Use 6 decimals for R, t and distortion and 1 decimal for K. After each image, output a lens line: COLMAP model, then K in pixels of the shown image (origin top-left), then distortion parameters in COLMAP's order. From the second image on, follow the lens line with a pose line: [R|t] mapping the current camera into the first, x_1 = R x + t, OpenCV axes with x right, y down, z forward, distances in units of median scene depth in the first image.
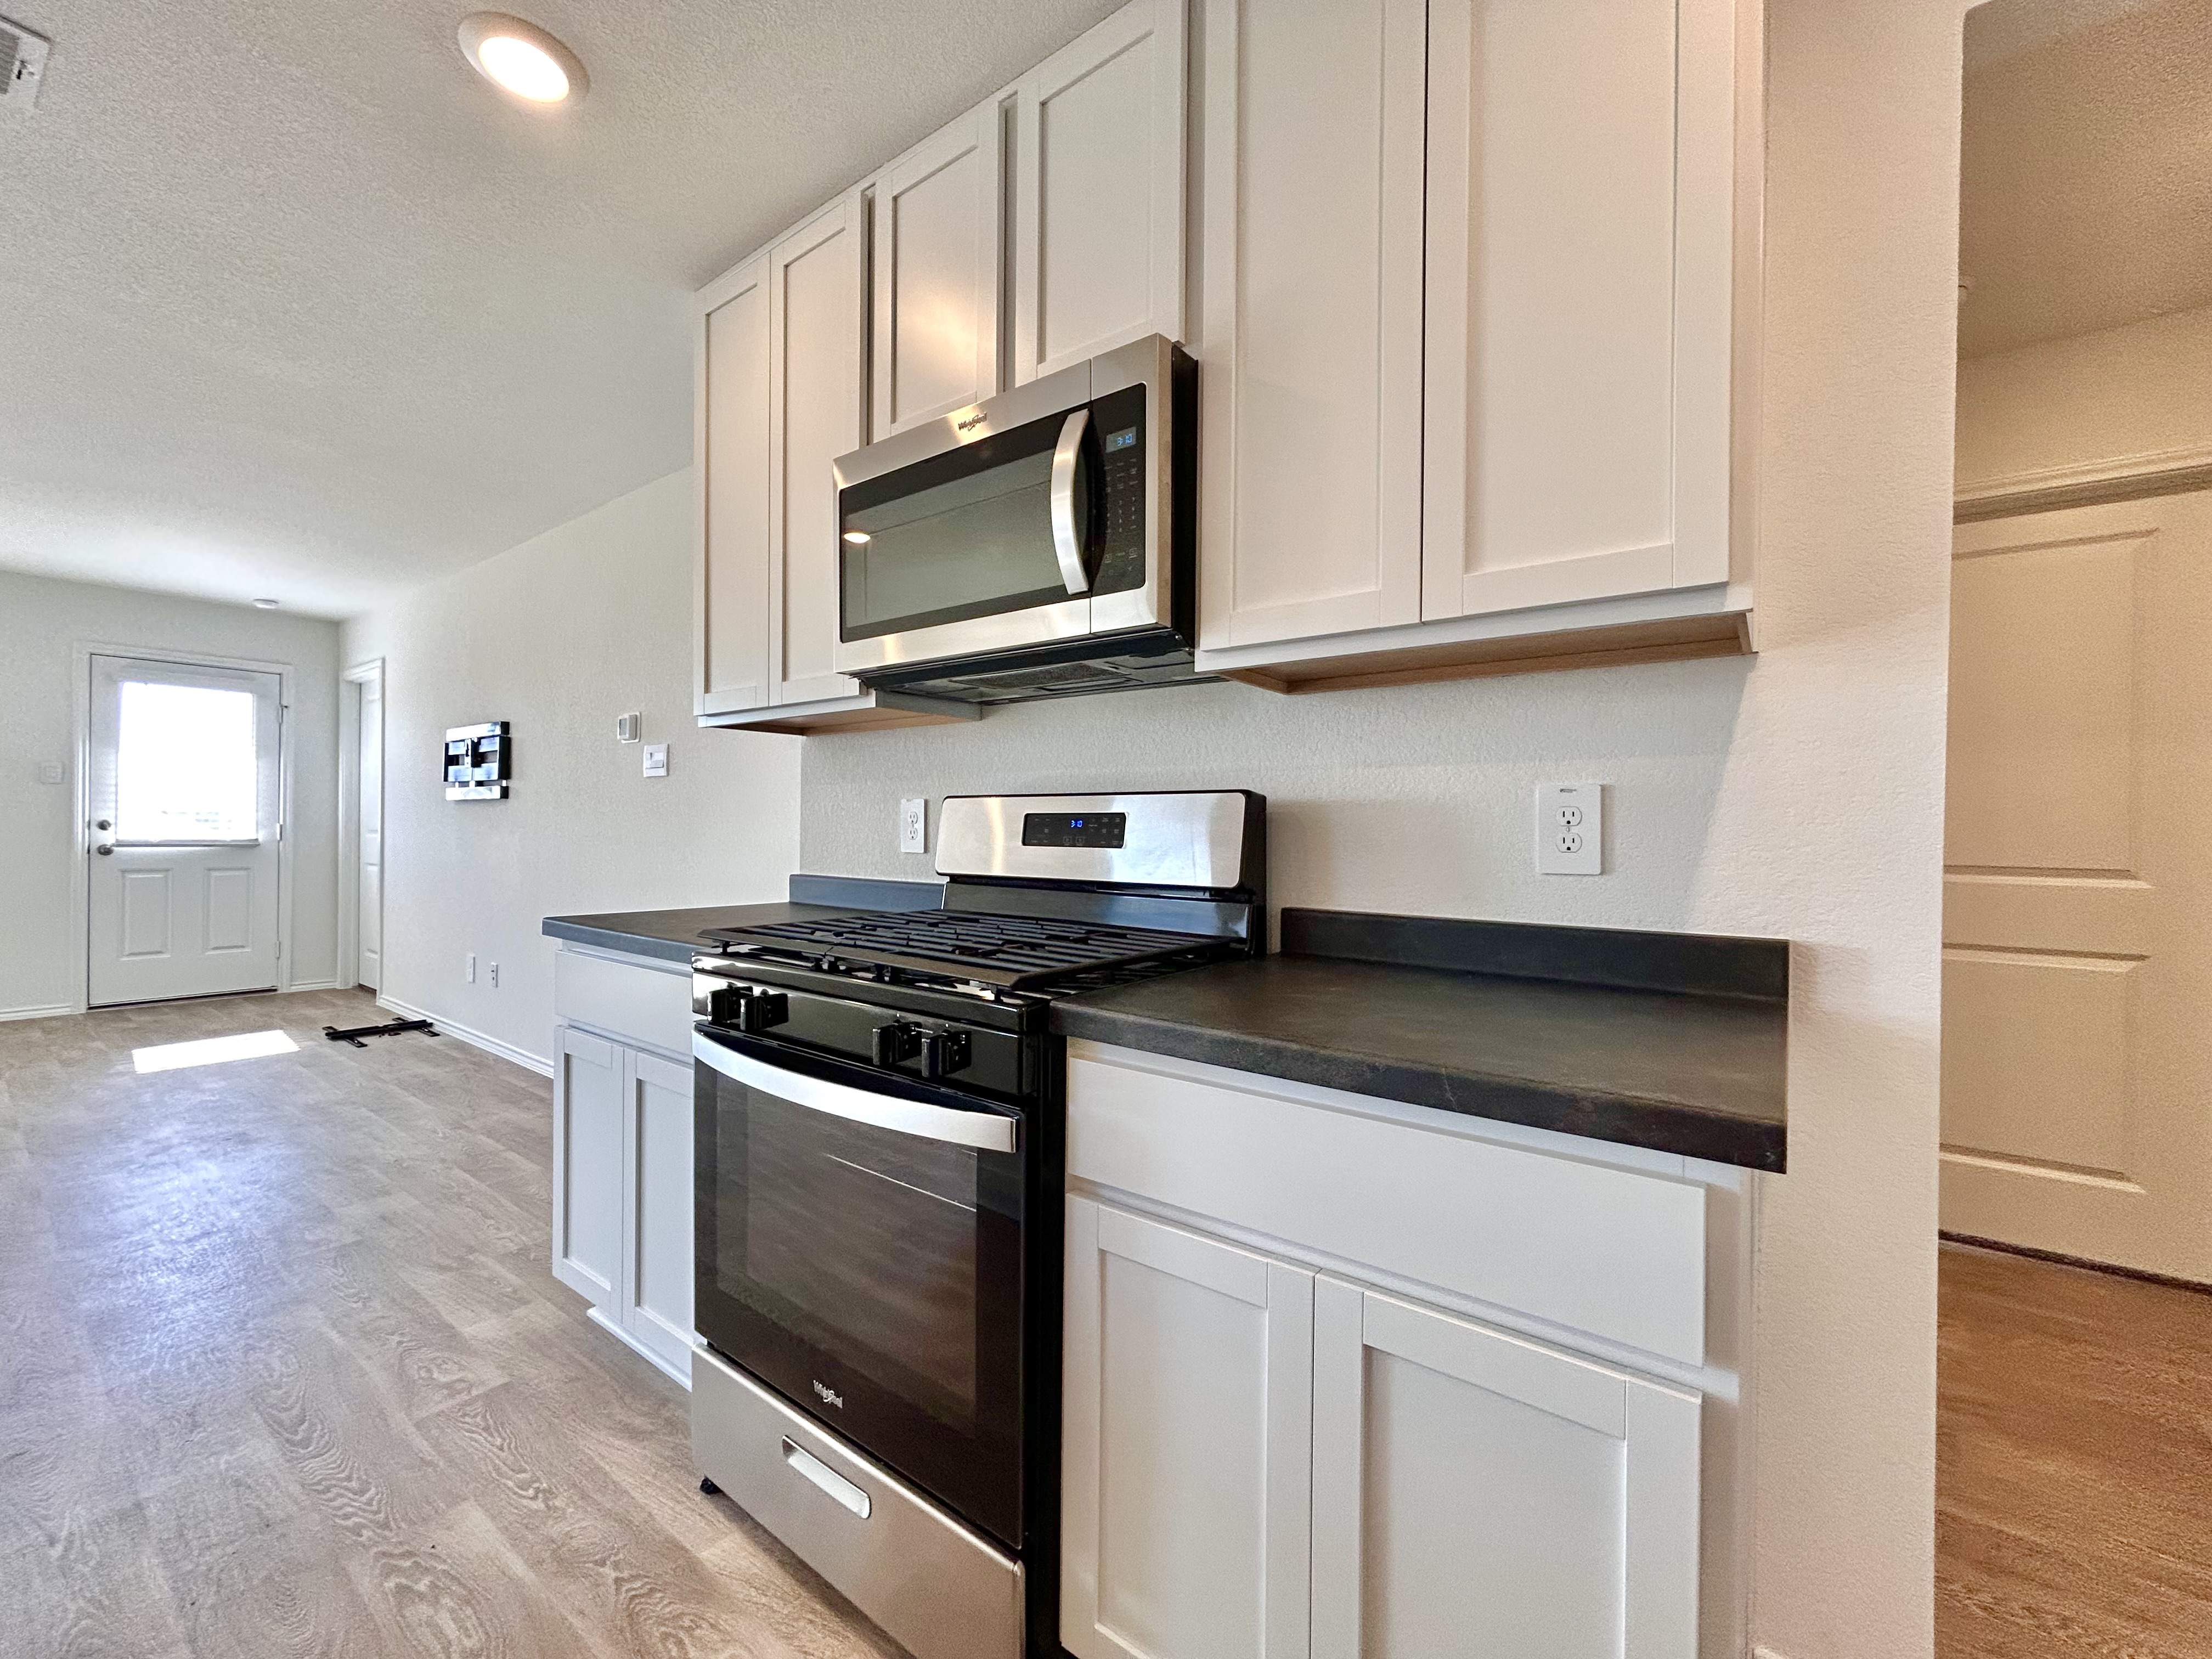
lens RADIAL K [[892.7, 0, 1095.7], [0, 892.7, 825.1], [0, 0, 1]] dist [-0.004385, 0.002123]
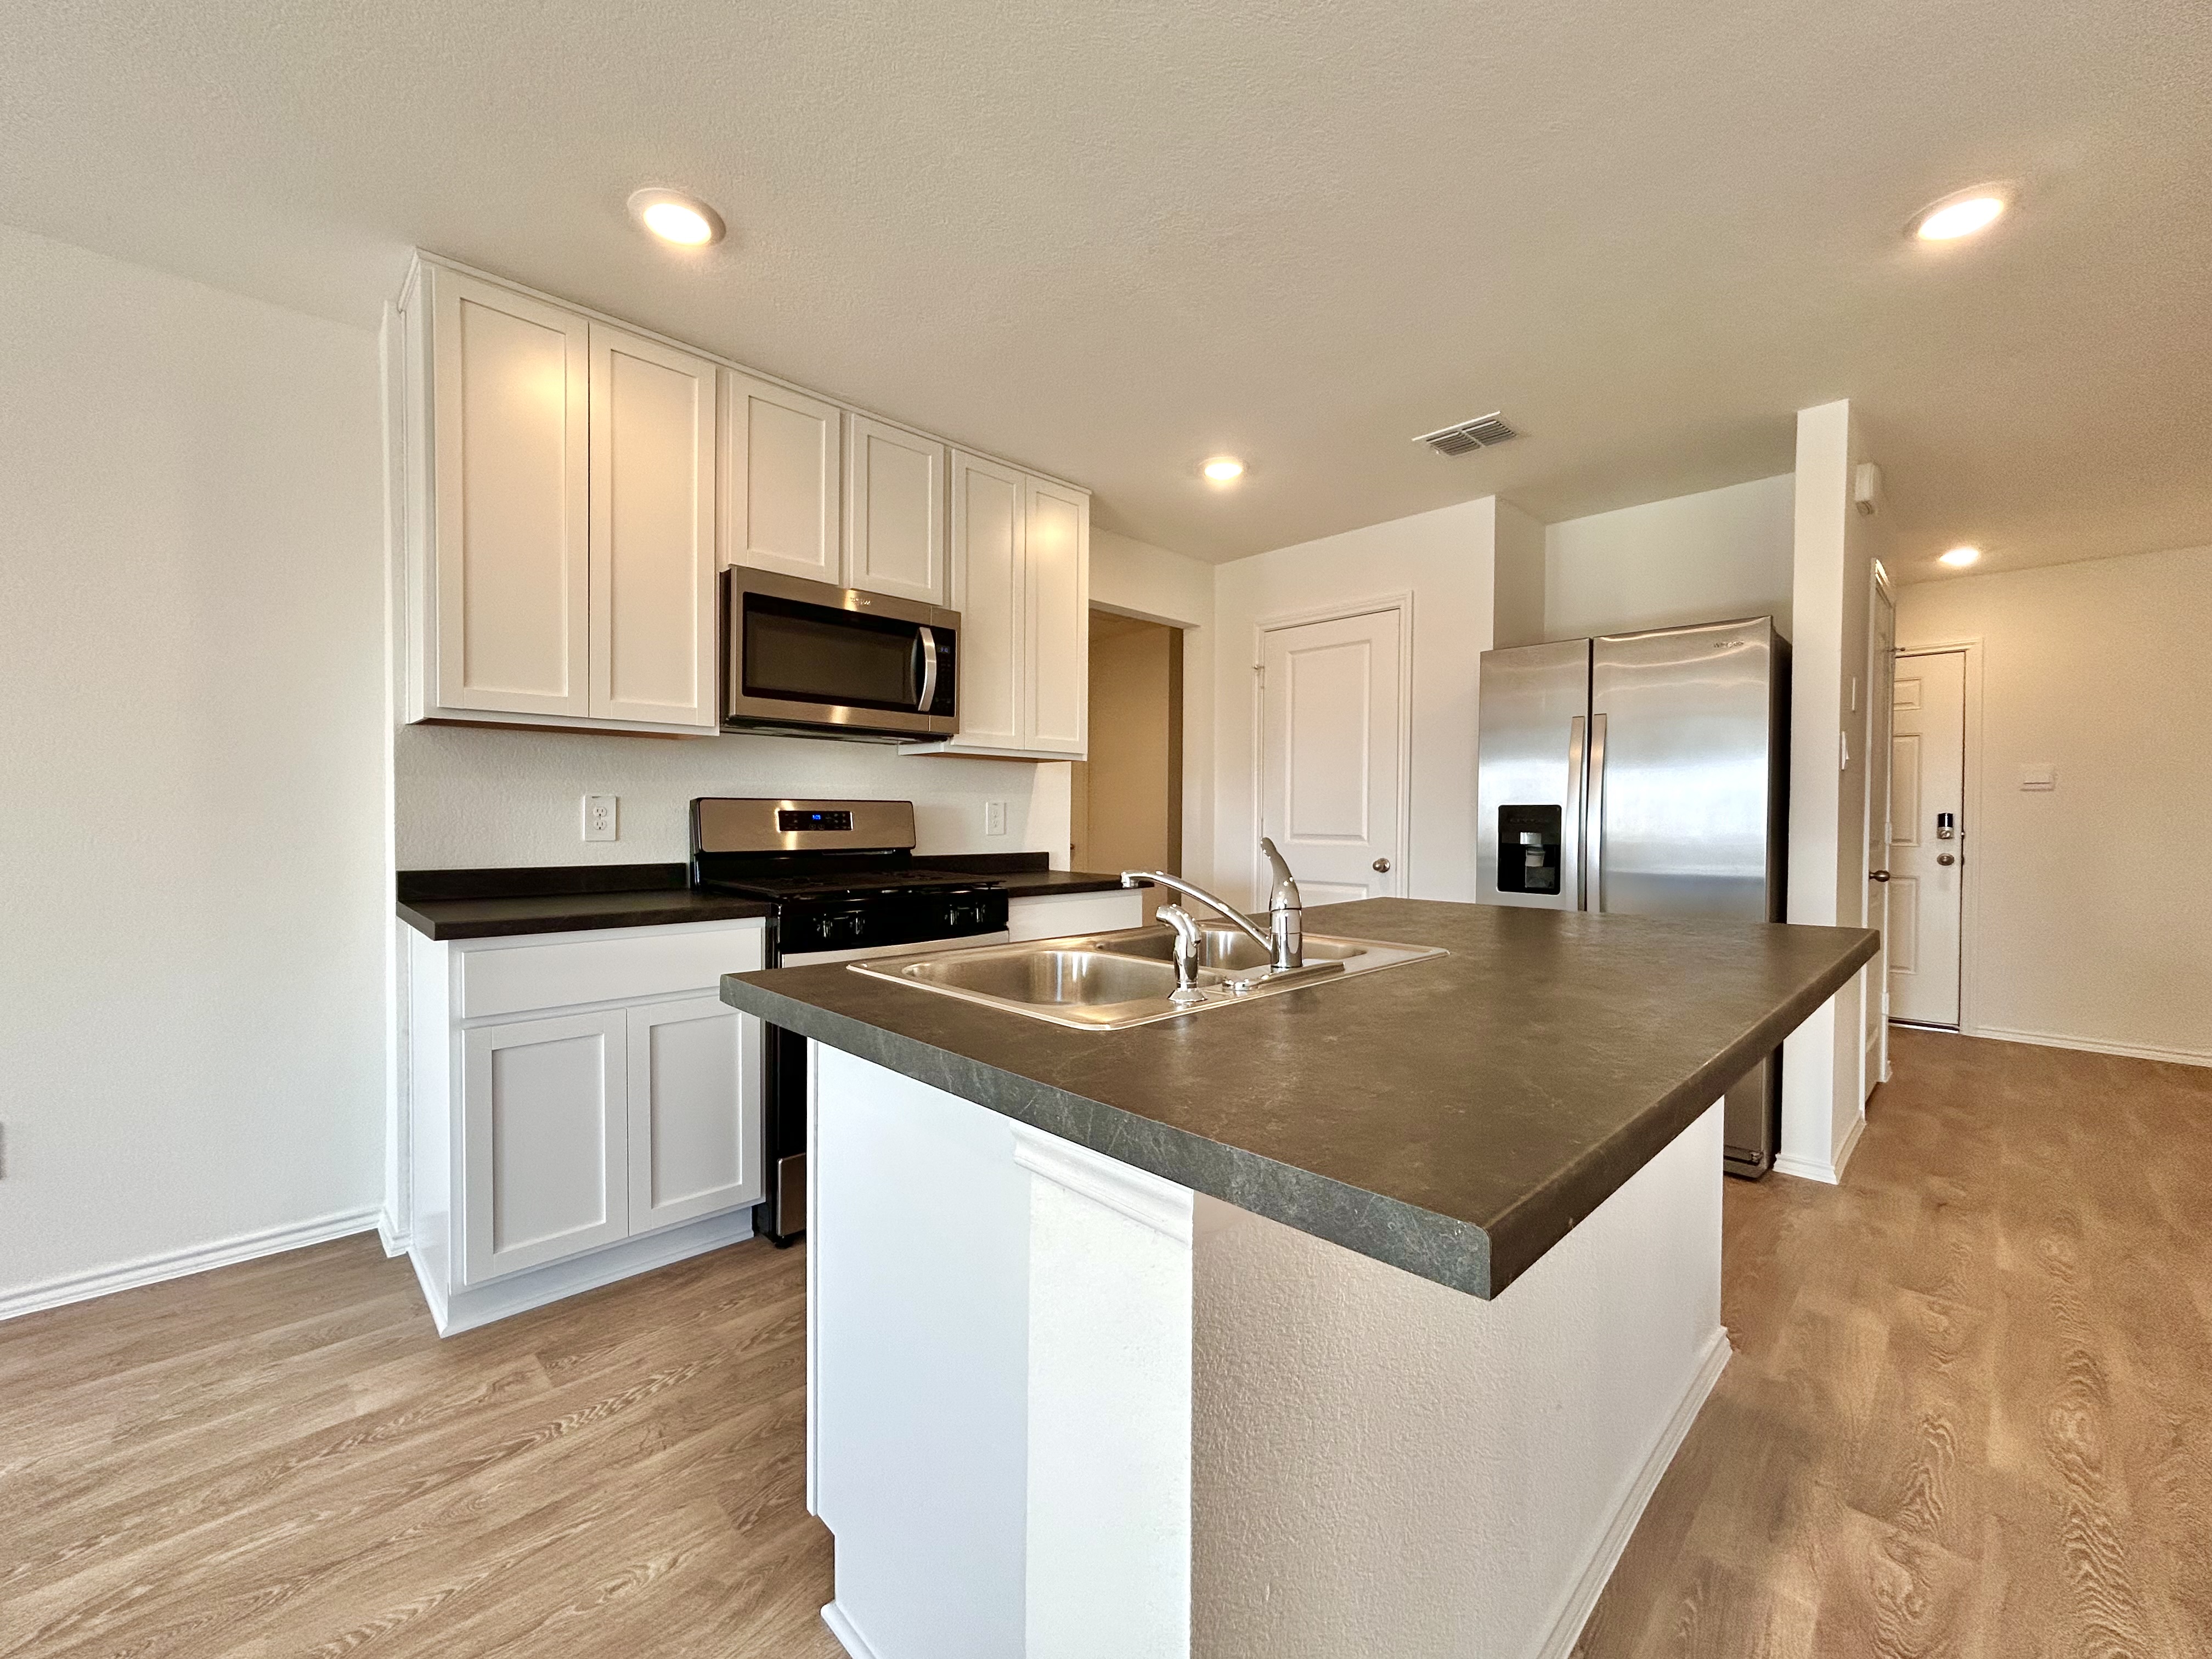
lens RADIAL K [[892.7, 0, 1116.5], [0, 892.7, 806.3], [0, 0, 1]] dist [-0.004385, 0.002123]
pose [[0.143610, -0.003030, 0.989630, -1.741902], [-0.017853, 0.999825, 0.005652, -0.044959], [-0.989473, -0.018480, 0.143531, 0.196895]]
